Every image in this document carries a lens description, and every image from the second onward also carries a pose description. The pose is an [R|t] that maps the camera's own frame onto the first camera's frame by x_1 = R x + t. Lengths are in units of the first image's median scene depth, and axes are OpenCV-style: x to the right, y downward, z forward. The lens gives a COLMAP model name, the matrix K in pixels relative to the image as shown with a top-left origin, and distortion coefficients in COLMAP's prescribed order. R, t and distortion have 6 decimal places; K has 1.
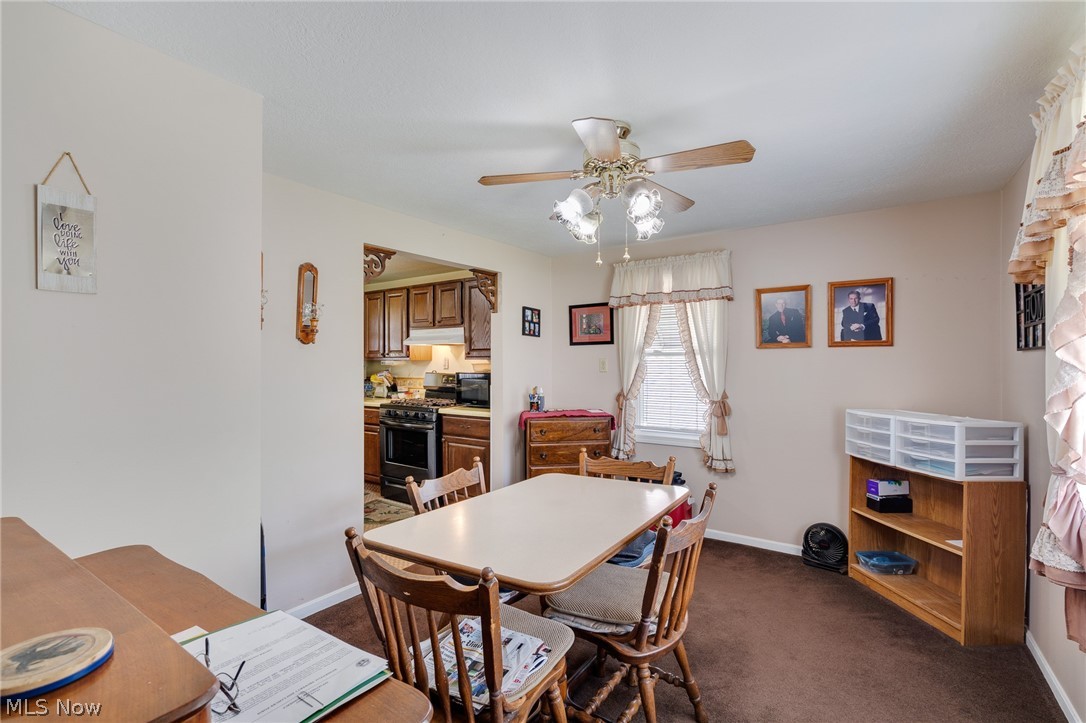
lens RADIAL K [[491.4, 0, 538.7], [0, 491.4, 366.1], [0, 0, 1]] dist [-0.001847, 0.000195]
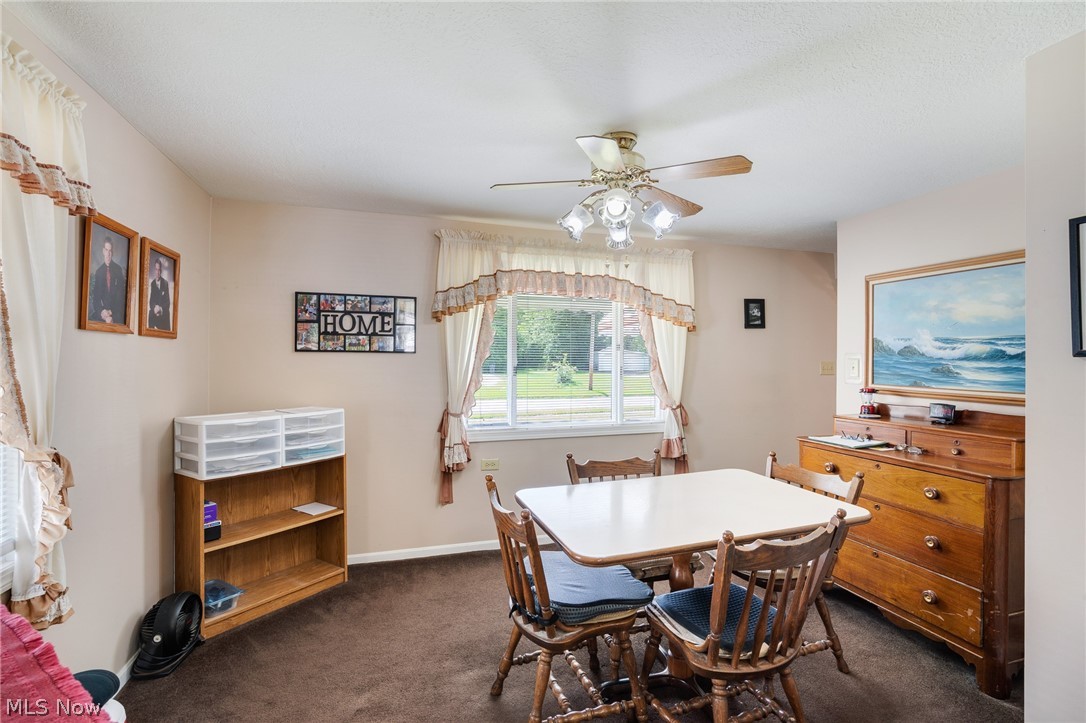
lens RADIAL K [[490.0, 0, 544.0], [0, 490.0, 356.7], [0, 0, 1]] dist [0.000763, 0.000592]
pose [[-0.797699, -0.002120, 0.603052, -0.266805], [-0.008735, 0.999930, -0.008039, -0.012160], [-0.602993, -0.011680, -0.797661, 1.403246]]
